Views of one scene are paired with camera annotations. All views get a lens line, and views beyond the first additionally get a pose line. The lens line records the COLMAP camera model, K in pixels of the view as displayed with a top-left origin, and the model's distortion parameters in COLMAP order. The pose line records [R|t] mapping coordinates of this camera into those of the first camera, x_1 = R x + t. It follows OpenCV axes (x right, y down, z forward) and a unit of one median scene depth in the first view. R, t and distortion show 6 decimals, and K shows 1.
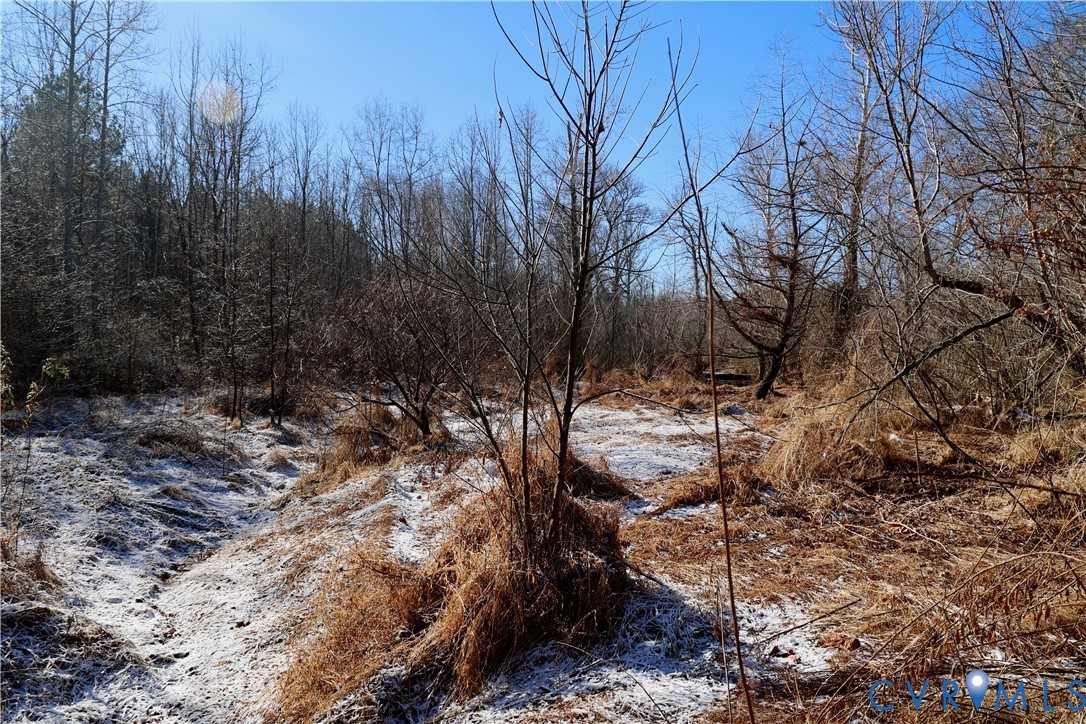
lens RADIAL K [[763.1, 0, 542.7], [0, 763.1, 360.7], [0, 0, 1]] dist [-0.041542, -0.000029]
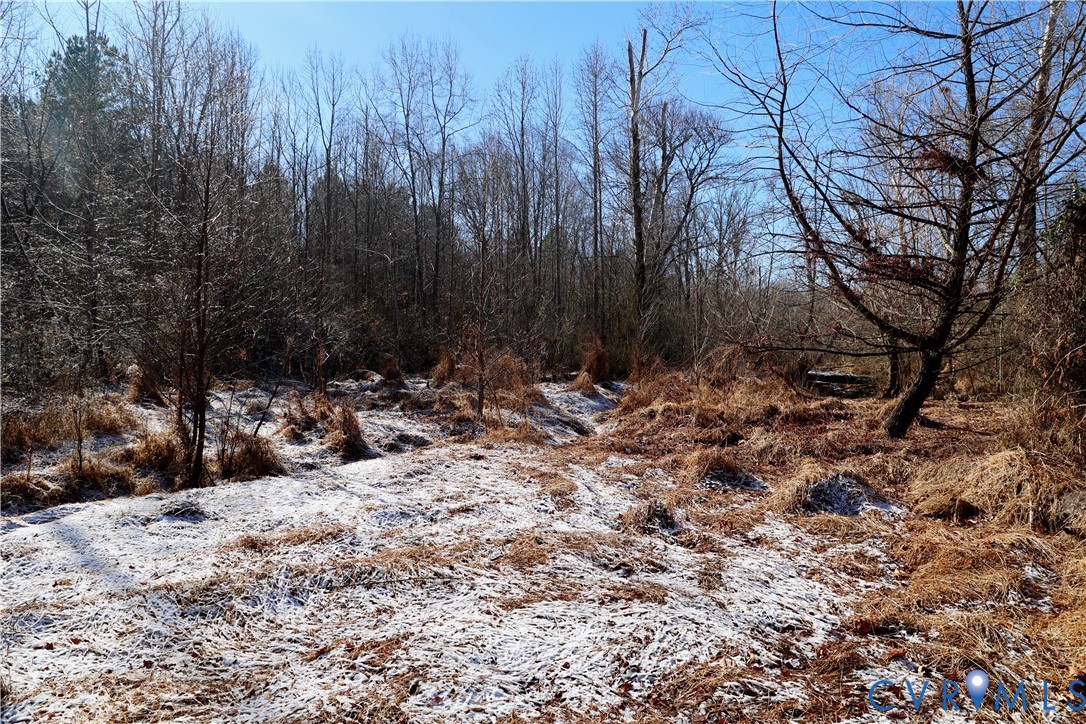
lens RADIAL K [[763.1, 0, 543.6], [0, 763.1, 362.7], [0, 0, 1]] dist [-0.041542, -0.000029]
pose [[0.989555, 0.010818, -0.143751, 0.076941], [-0.008948, 0.999867, 0.013654, -0.002554], [0.143880, -0.012226, 0.989520, 0.286615]]
